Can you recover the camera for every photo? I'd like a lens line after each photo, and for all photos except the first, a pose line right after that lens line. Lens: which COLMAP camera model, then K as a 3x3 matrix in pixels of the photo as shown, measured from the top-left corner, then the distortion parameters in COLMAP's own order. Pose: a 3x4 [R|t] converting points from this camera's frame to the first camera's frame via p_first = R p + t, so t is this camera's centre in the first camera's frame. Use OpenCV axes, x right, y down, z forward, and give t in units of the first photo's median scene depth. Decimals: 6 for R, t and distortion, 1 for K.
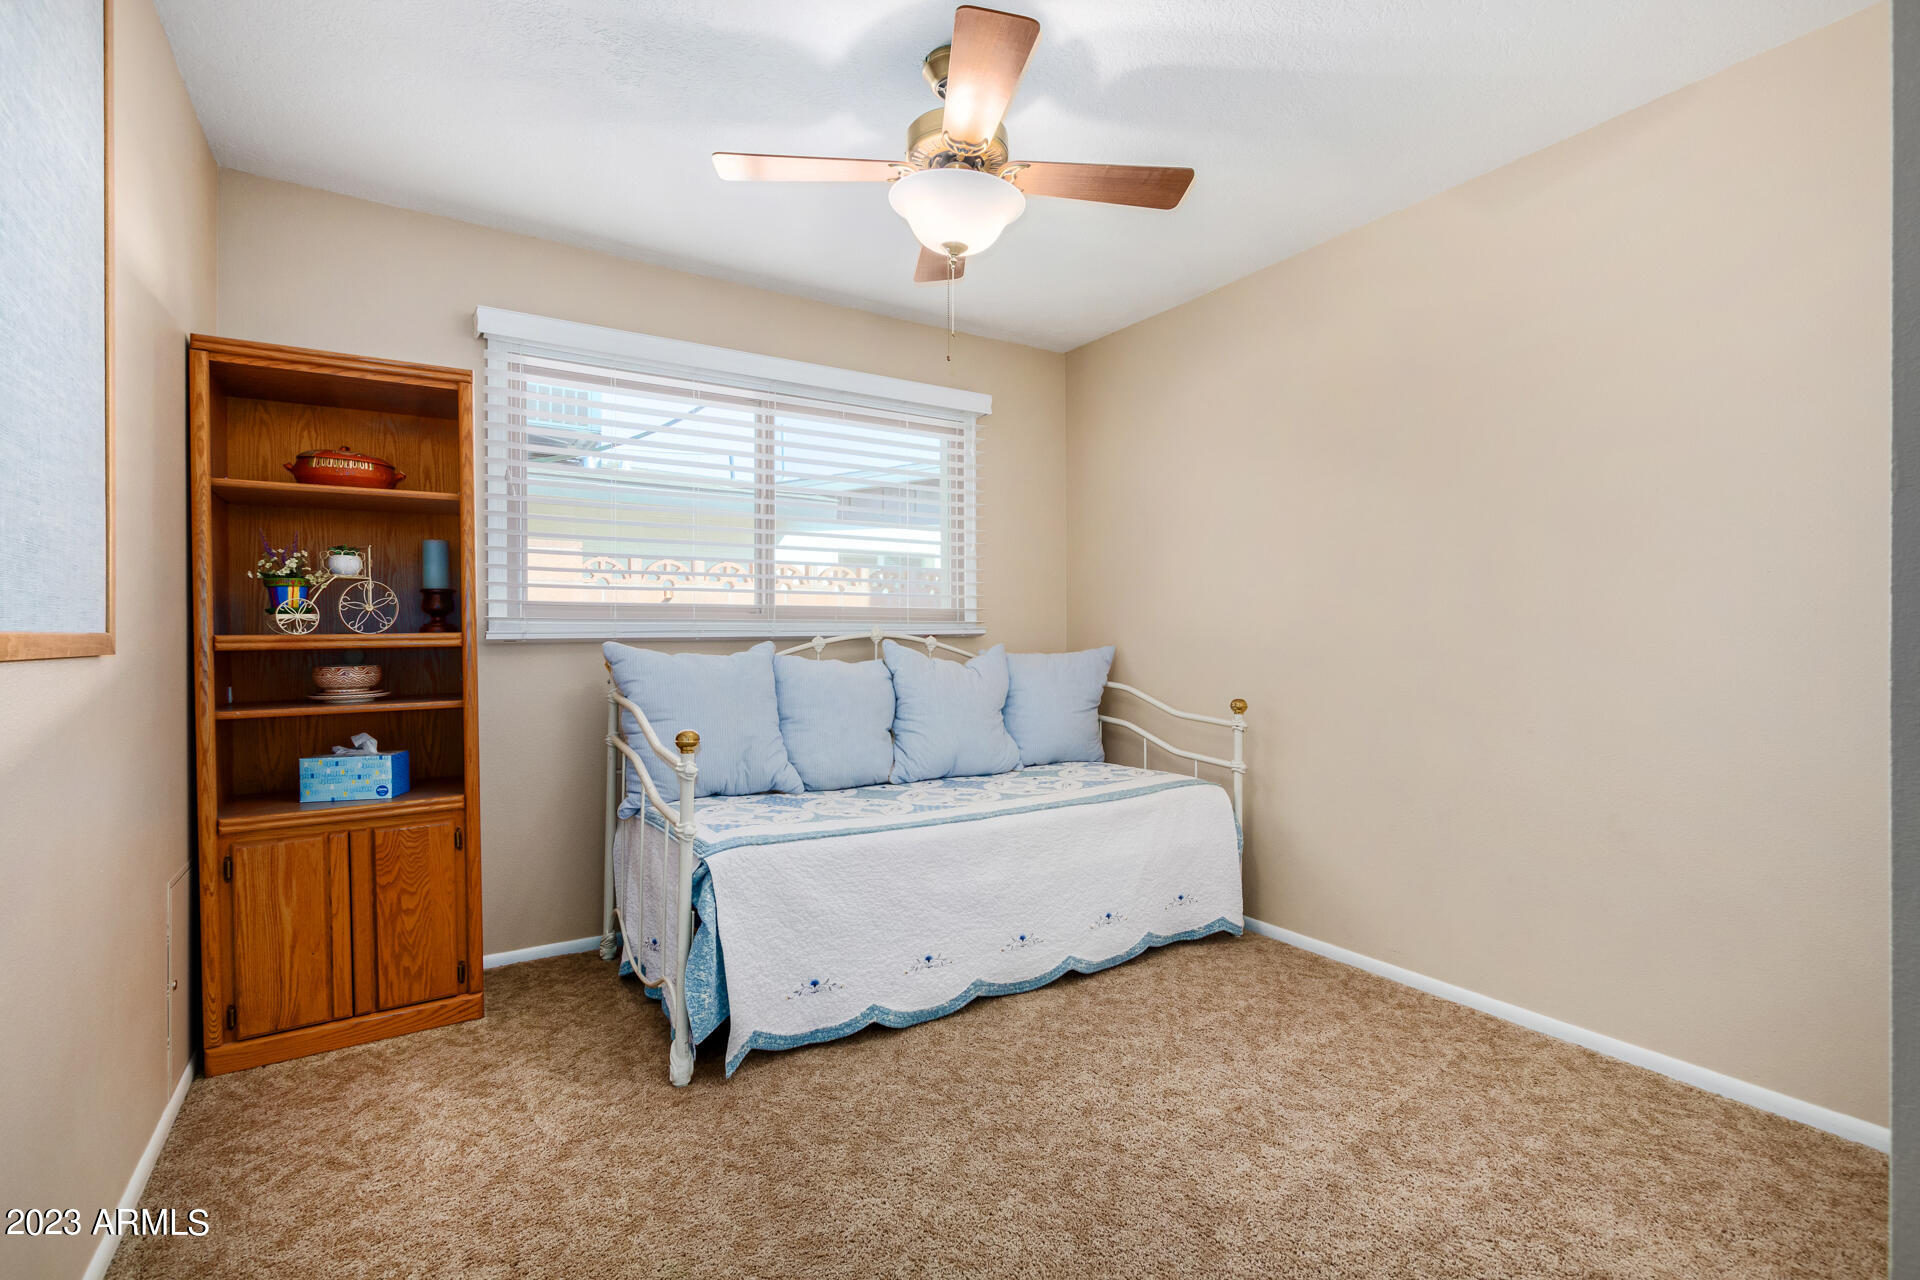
lens RADIAL K [[882.3, 0, 960.5], [0, 882.3, 641.3], [0, 0, 1]] dist [0.007127, -0.003689]
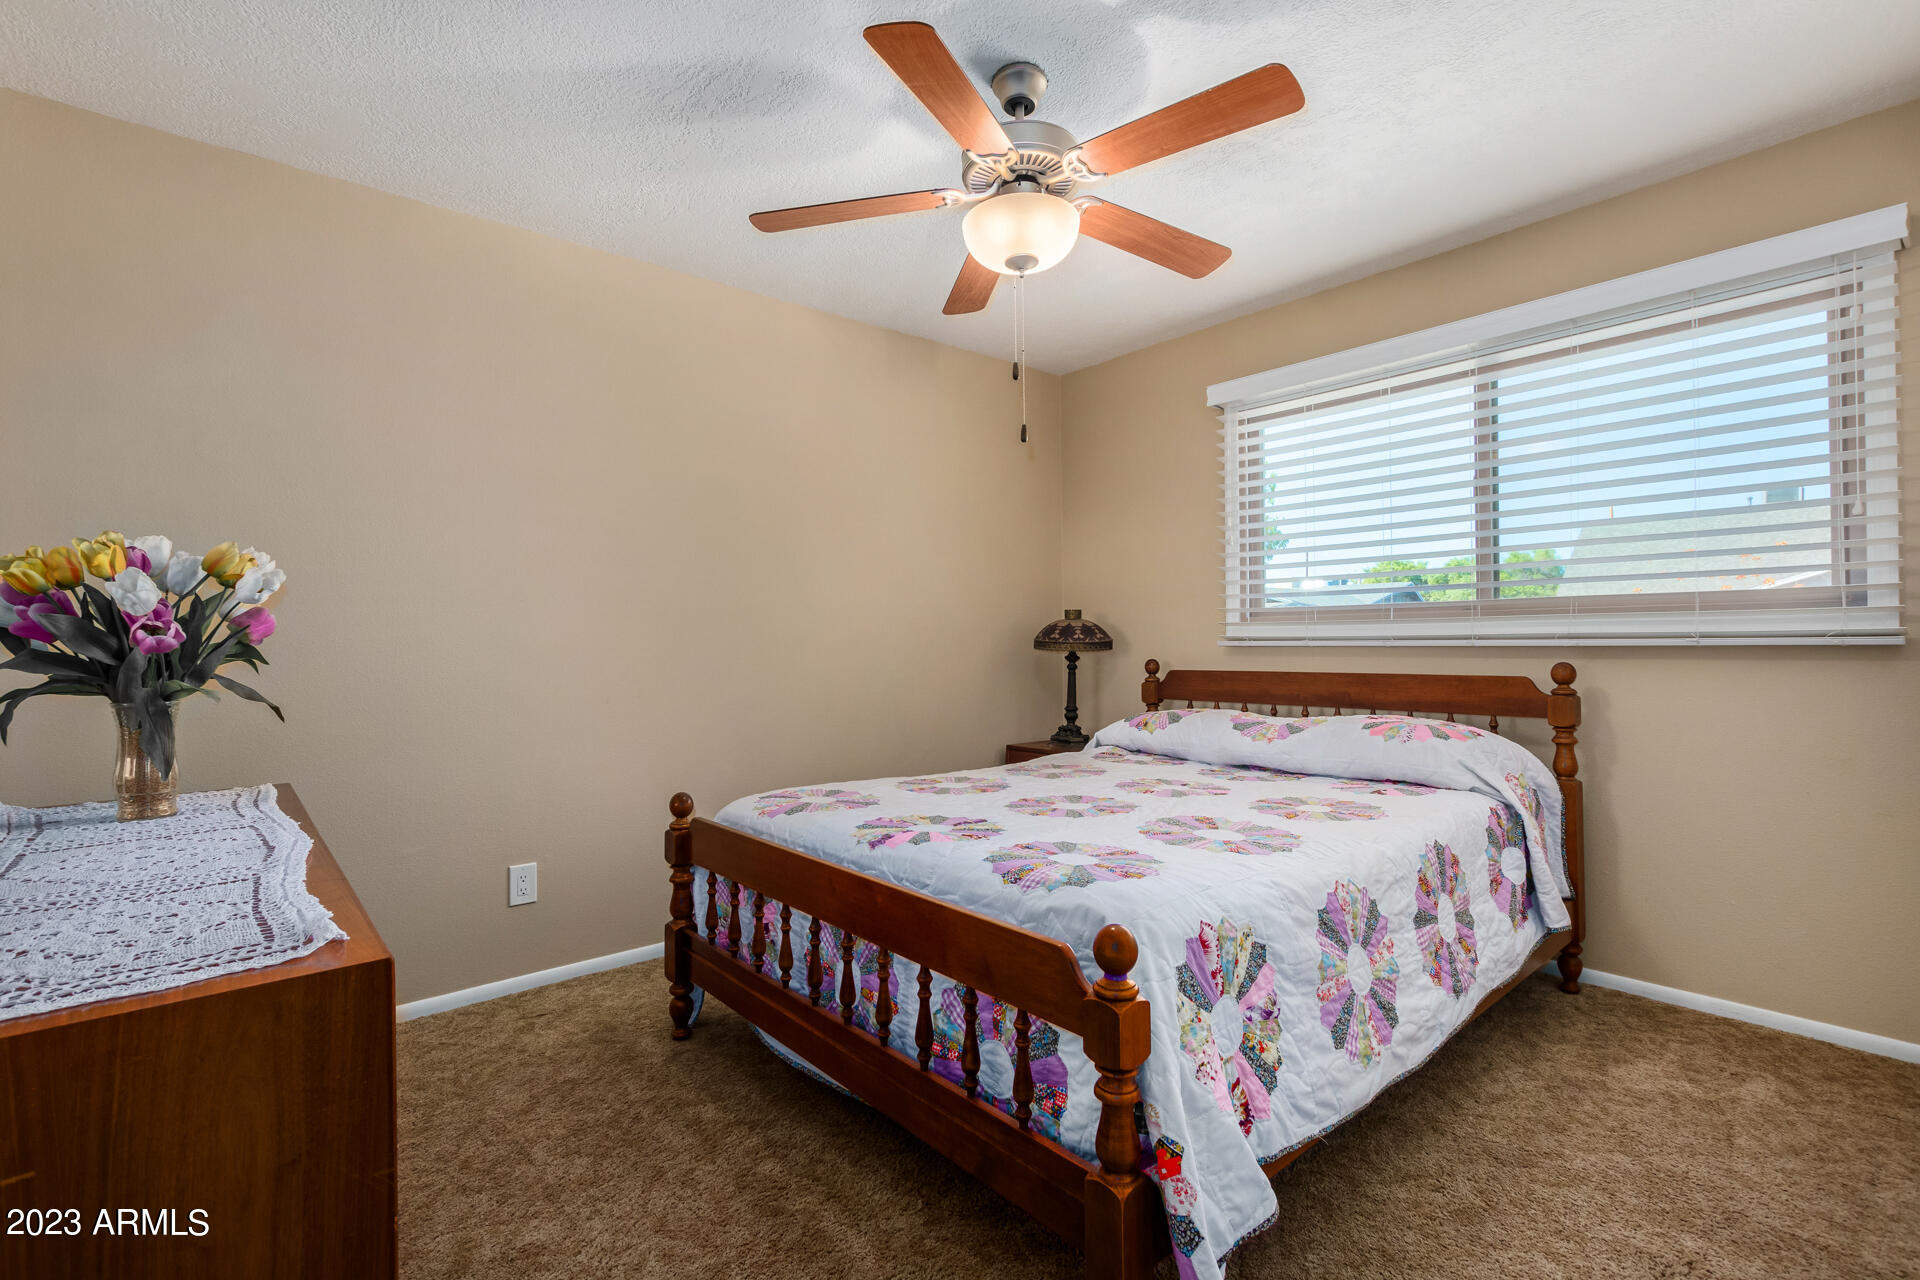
lens RADIAL K [[882.3, 0, 960.5], [0, 882.3, 644.8], [0, 0, 1]] dist [0.007127, -0.003689]
pose [[0.147389, 0.003751, -0.989072, 0.533036], [0.006930, 0.999964, 0.004825, -0.004280], [0.989054, -0.007566, 0.147358, 0.335546]]
